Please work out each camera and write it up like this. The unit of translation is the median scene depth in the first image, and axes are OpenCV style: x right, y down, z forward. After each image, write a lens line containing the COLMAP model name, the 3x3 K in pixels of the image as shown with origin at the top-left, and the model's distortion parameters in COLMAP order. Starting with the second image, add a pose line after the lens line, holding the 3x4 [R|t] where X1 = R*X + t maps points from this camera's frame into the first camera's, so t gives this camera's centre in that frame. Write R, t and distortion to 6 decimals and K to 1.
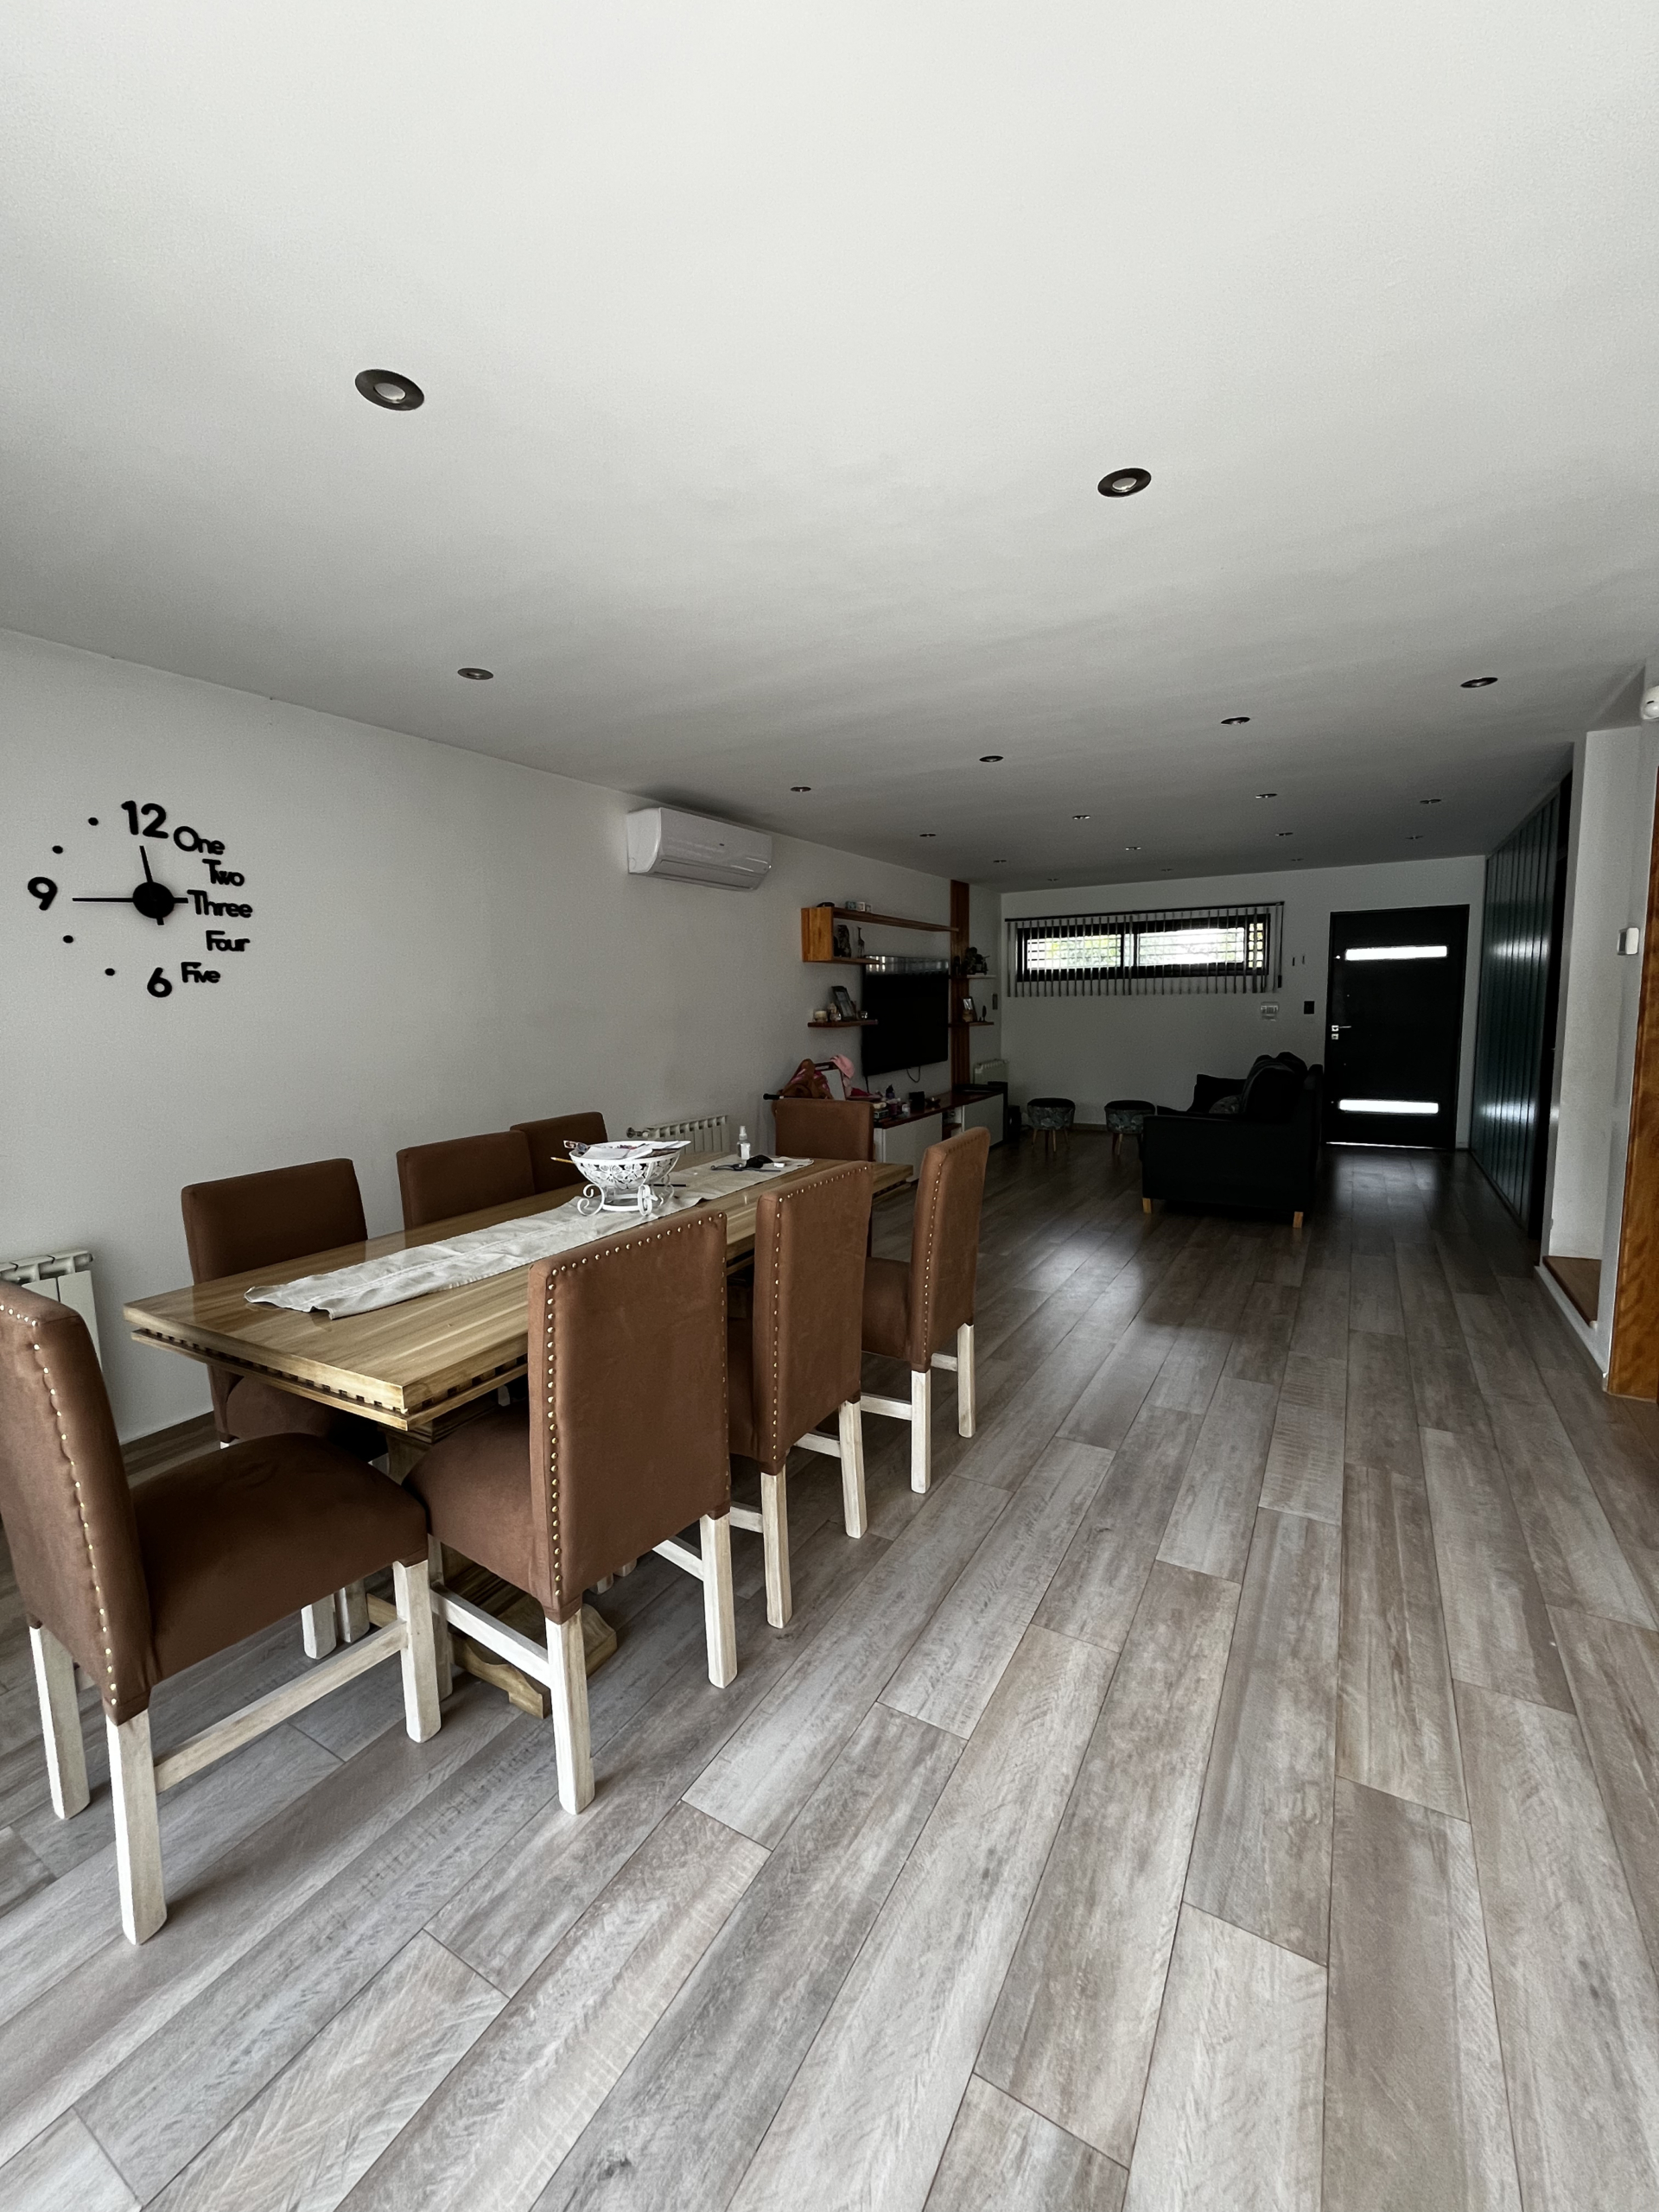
lens RADIAL K [[889.0, 0, 829.5], [0, 889.0, 1106.0], [0, 0, 1]] dist [-0.000575, 0.000154]
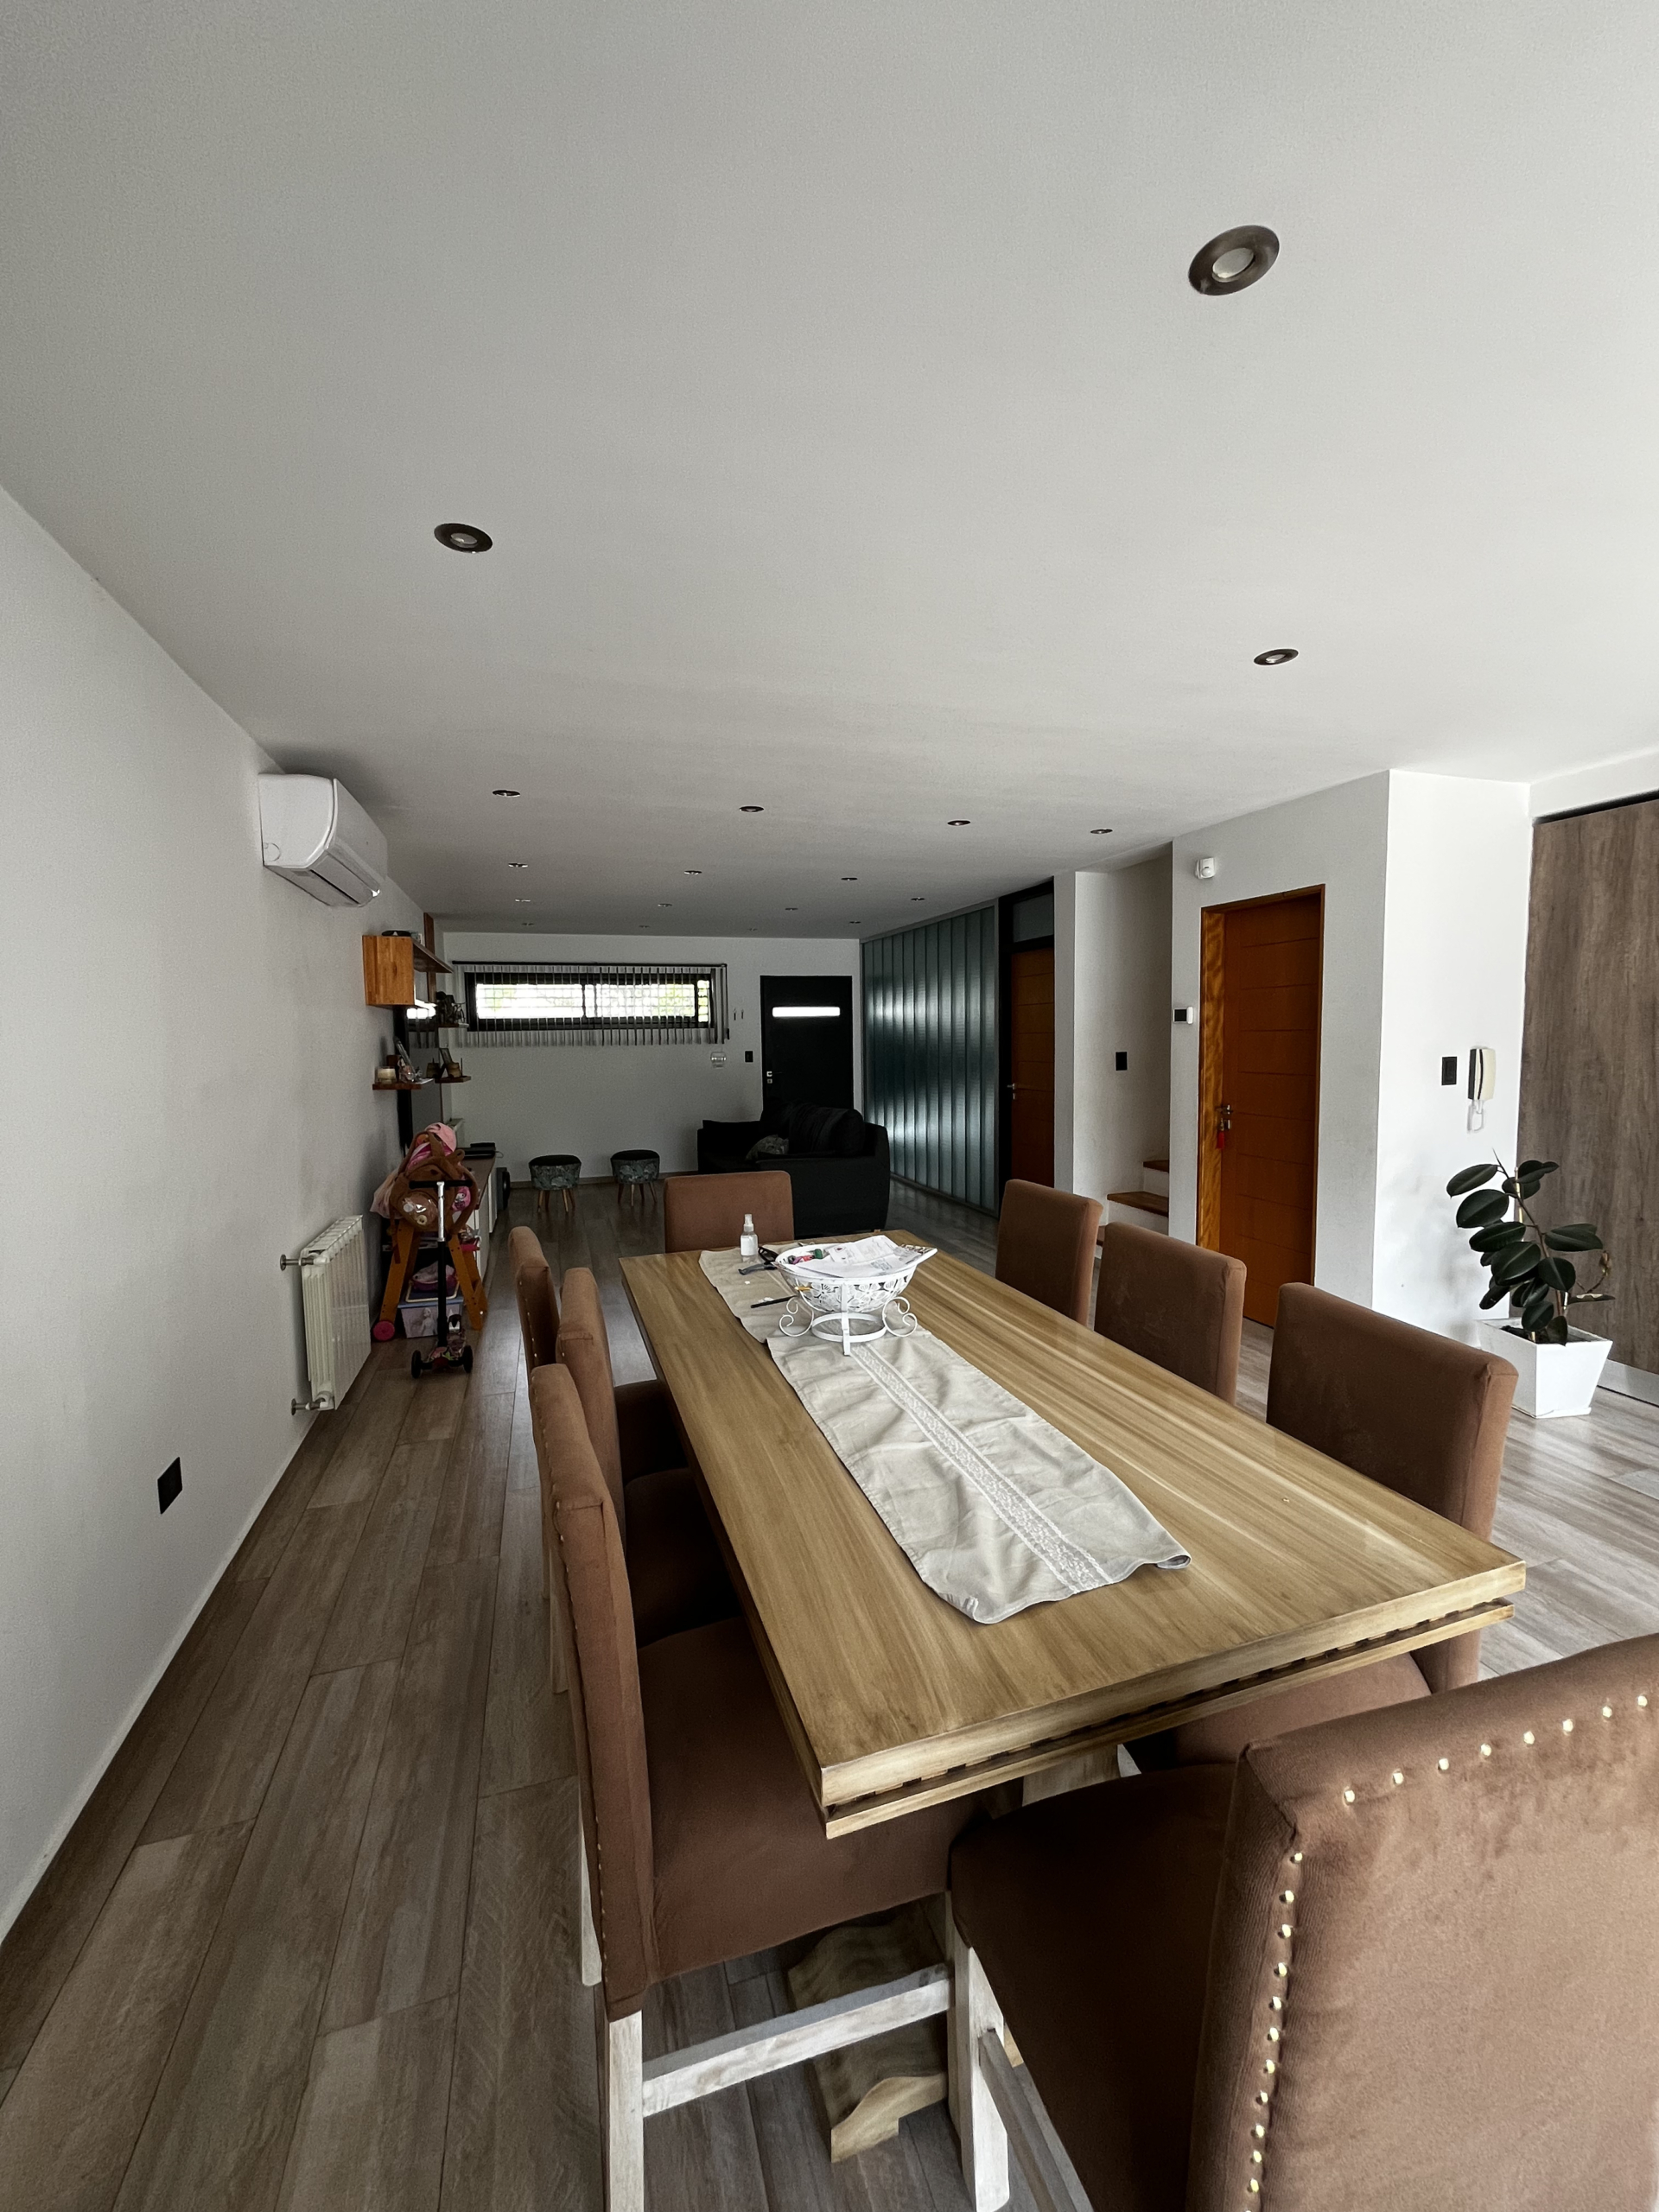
lens RADIAL K [[895.2, 0, 829.5], [0, 895.2, 1106.0], [0, 0, 1]] dist [-0.001682, 0.001130]
pose [[0.669586, -0.052540, 0.740874, -0.258791], [0.092205, 0.995659, -0.012725, -0.023782], [-0.736989, 0.076833, 0.671524, 0.156769]]
